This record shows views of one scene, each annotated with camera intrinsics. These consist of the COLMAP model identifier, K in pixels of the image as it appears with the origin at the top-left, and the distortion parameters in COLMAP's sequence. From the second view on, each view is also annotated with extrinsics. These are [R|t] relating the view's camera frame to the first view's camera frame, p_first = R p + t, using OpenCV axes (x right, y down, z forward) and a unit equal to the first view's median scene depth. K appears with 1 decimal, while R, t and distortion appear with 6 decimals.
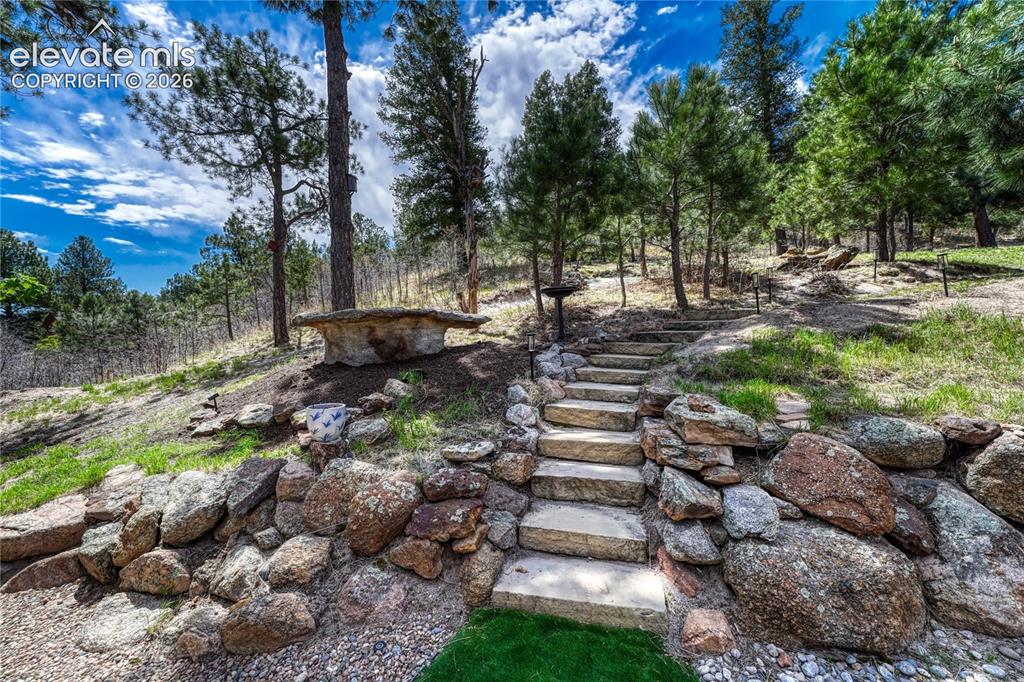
lens RADIAL K [[415.3, 0, 508.1], [0, 415.3, 341.6], [0, 0, 1]] dist [-0.002164, 0.000225]
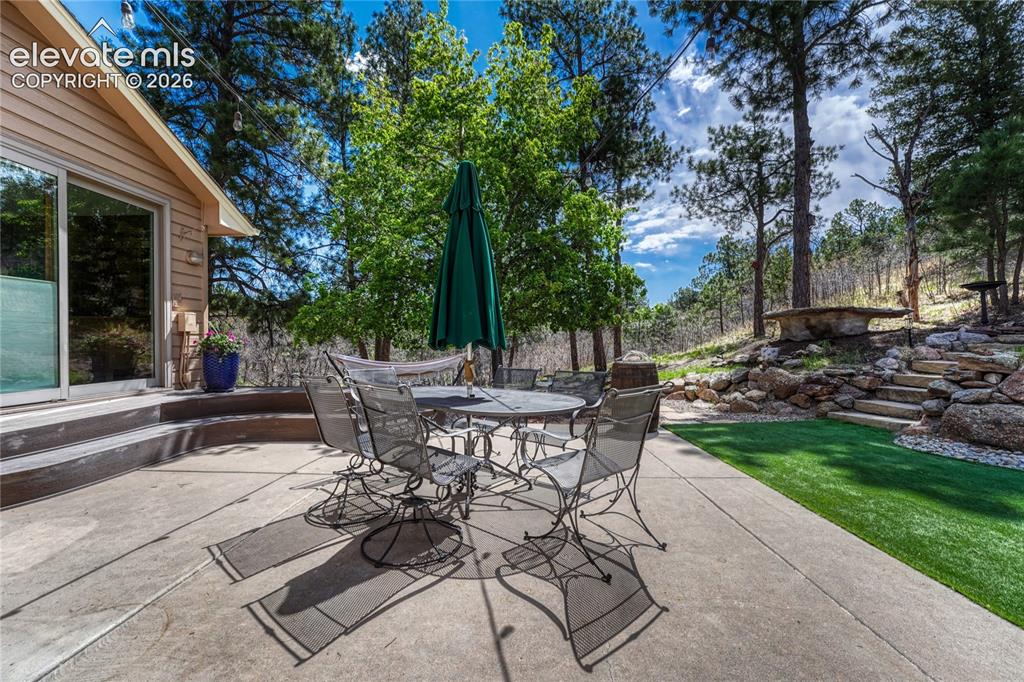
lens RADIAL K [[415.3, 0, 507.5], [0, 415.3, 346.0], [0, 0, 1]] dist [-0.002164, 0.000225]
pose [[0.492834, 0.026812, -0.869710, 0.240796], [-0.023954, 0.999564, 0.017241, 0.034428], [0.869794, 0.012336, 0.493261, -0.404566]]
